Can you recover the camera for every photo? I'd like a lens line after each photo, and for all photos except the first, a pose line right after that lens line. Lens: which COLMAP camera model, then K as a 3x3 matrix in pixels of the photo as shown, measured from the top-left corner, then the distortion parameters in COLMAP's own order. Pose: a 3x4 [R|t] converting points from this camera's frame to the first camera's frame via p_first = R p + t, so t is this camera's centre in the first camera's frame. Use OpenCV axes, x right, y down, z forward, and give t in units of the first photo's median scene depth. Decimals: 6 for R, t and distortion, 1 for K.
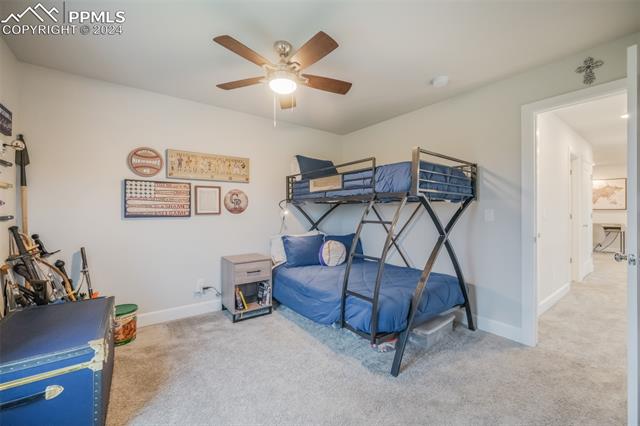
lens RADIAL K [[264.3, 0, 318.8], [0, 264.3, 211.3], [0, 0, 1]] dist [0.002083, 0.000200]
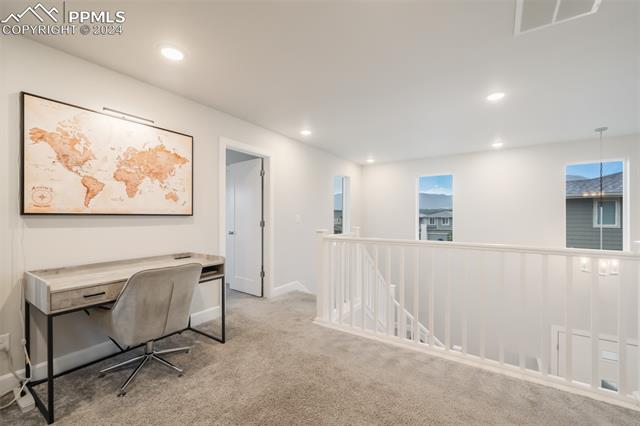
lens RADIAL K [[264.3, 0, 320.6], [0, 264.3, 214.7], [0, 0, 1]] dist [0.002083, 0.000200]
pose [[-0.321870, -0.001365, 0.946783, 0.536611], [-0.001117, 0.999999, 0.001063, -0.006884], [-0.946783, -0.000715, -0.321872, 0.702517]]
